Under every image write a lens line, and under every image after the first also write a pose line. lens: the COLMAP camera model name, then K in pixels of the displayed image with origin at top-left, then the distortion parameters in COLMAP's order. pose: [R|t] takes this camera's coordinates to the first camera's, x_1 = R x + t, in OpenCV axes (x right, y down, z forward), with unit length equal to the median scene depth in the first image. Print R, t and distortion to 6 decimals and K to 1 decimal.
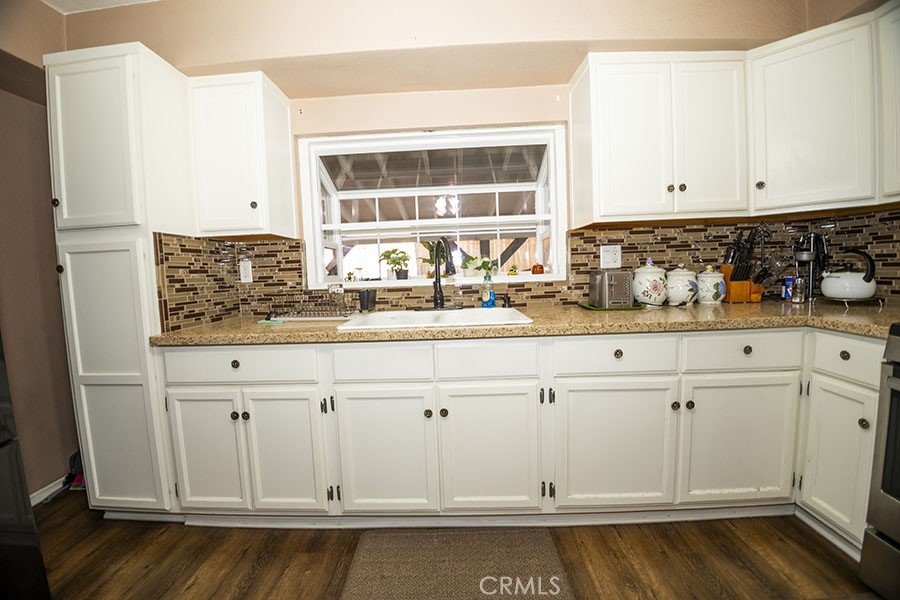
lens RADIAL K [[358.8, 0, 438.2], [0, 358.8, 295.9], [0, 0, 1]] dist [-0.031167, -0.003258]
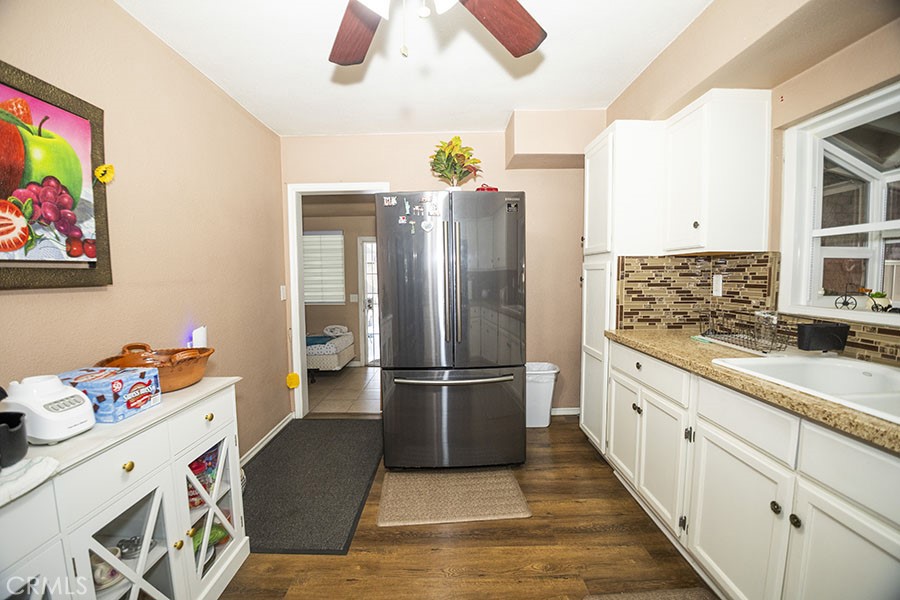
lens RADIAL K [[358.8, 0, 449.3], [0, 358.8, 297.5], [0, 0, 1]] dist [-0.031167, -0.003258]
pose [[0.046212, 0.101022, -0.993810, 0.484807], [-0.060669, 0.993321, 0.098151, -0.100390], [0.997088, 0.055758, 0.052032, 0.231735]]
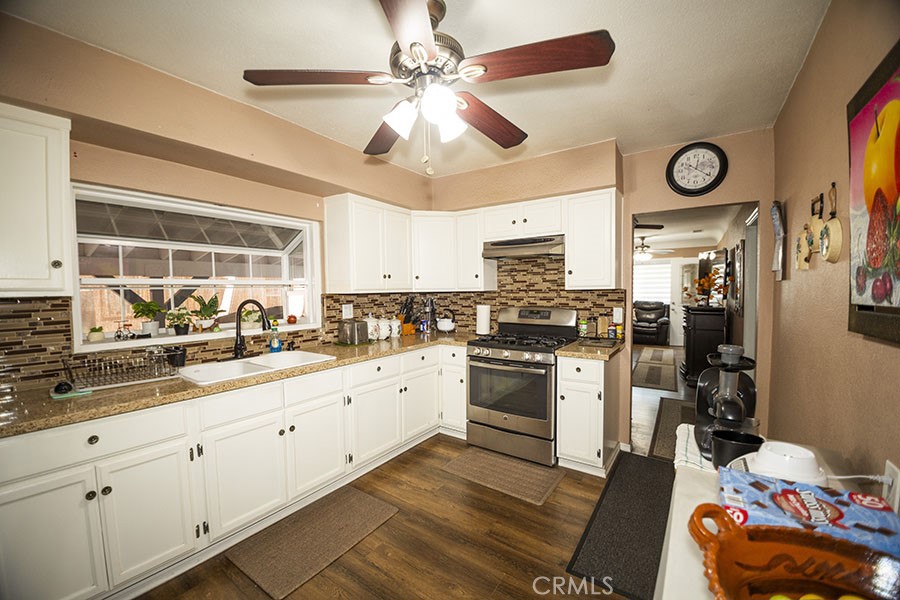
lens RADIAL K [[358.8, 0, 455.7], [0, 358.8, 306.4], [0, 0, 1]] dist [-0.031167, -0.003258]
pose [[0.526110, -0.005357, 0.850400, -0.699131], [0.050590, 0.998406, -0.025009, -0.077260], [-0.848910, 0.056180, 0.525543, -0.276947]]
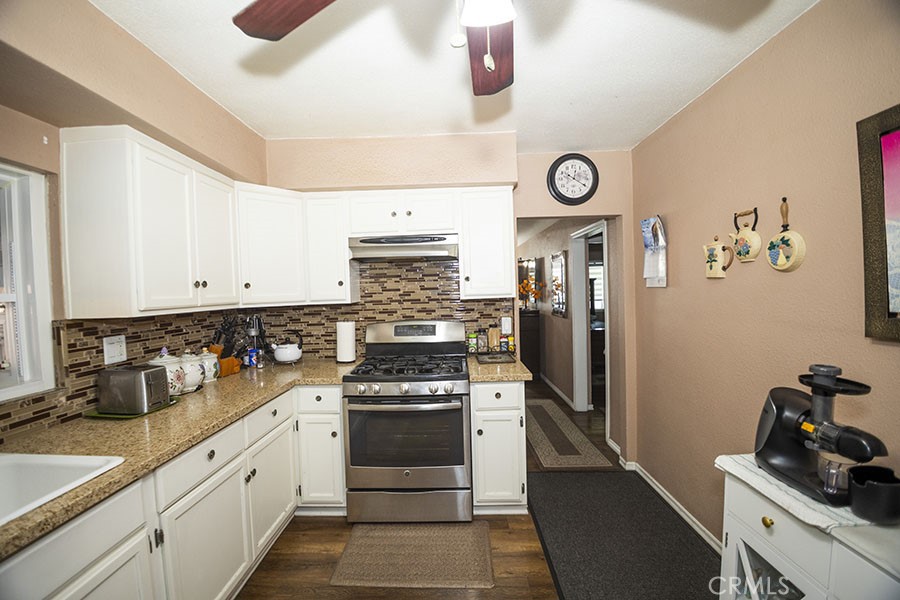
lens RADIAL K [[358.8, 0, 450.7], [0, 358.8, 299.3], [0, 0, 1]] dist [-0.031167, -0.003258]
pose [[-0.024967, 0.018994, 0.999508, -0.413572], [0.101328, 0.994718, -0.016372, -0.153139], [-0.994540, 0.100869, -0.026760, 0.245470]]
